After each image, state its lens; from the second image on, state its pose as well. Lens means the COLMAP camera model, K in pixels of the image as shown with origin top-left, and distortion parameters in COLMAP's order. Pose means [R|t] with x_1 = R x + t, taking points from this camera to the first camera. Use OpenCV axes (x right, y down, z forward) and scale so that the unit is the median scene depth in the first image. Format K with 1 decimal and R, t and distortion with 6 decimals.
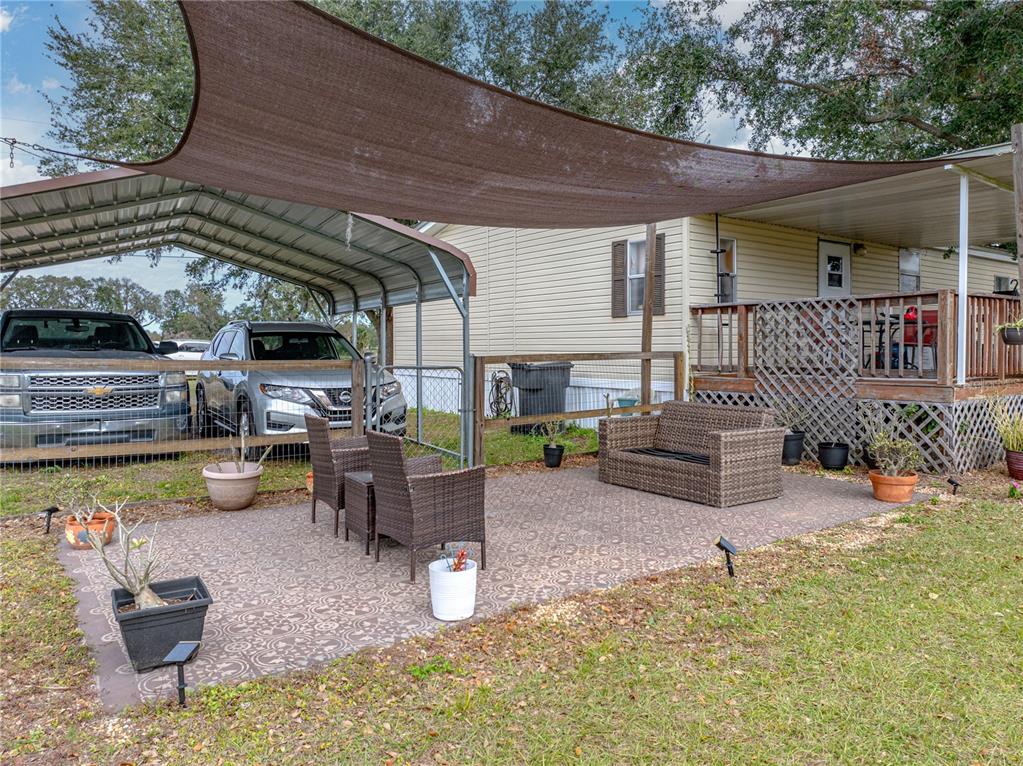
lens RADIAL K [[746.6, 0, 506.5], [0, 746.6, 359.6], [0, 0, 1]] dist [-0.039224, 0.035922]
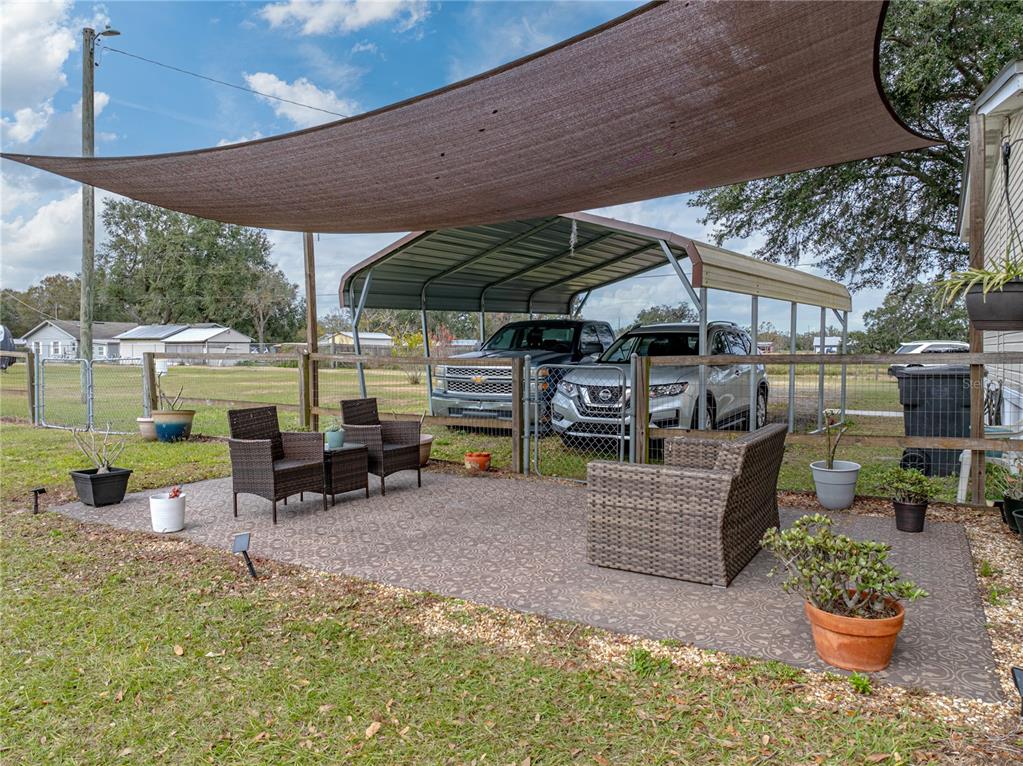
lens RADIAL K [[746.6, 0, 517.3], [0, 746.6, 377.0], [0, 0, 1]] dist [-0.039224, 0.035922]
pose [[0.388132, 0.032726, -0.921023, 0.667458], [-0.011031, 0.999463, 0.030865, -0.005223], [0.921538, -0.001820, 0.388284, 0.465050]]
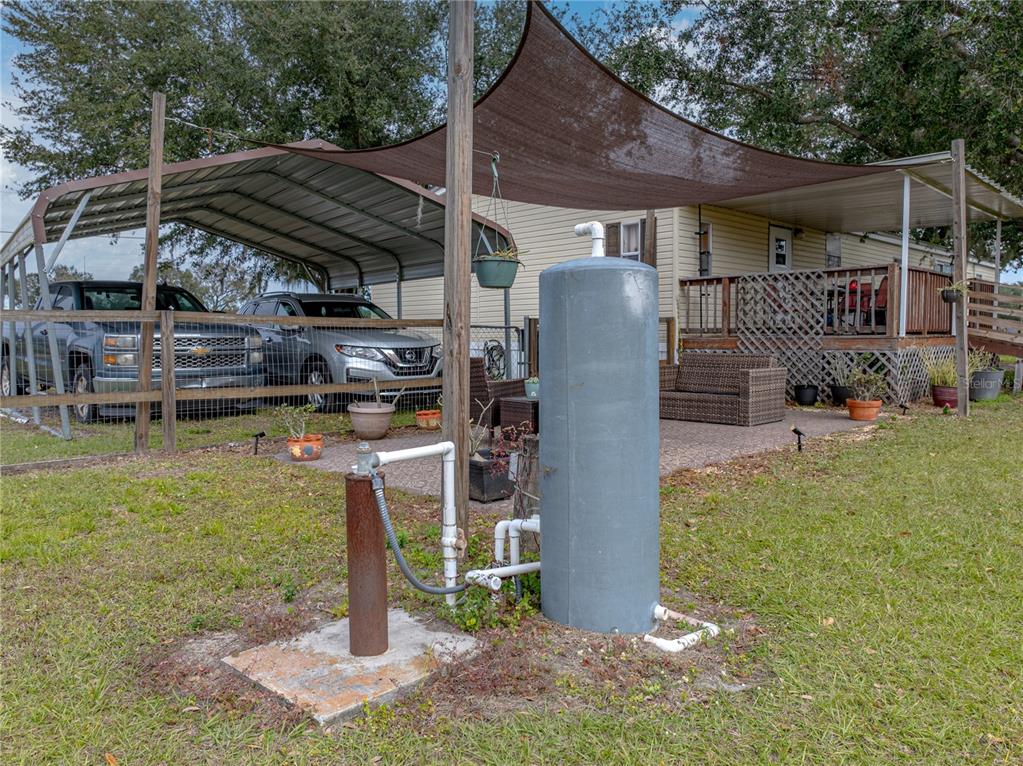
lens RADIAL K [[746.6, 0, 518.8], [0, 746.6, 388.2], [0, 0, 1]] dist [-0.039224, 0.035922]
pose [[0.988108, -0.020201, 0.152428, -0.217654], [0.011293, 0.998189, 0.059084, 0.033113], [-0.153346, -0.056660, 0.986547, -0.166110]]
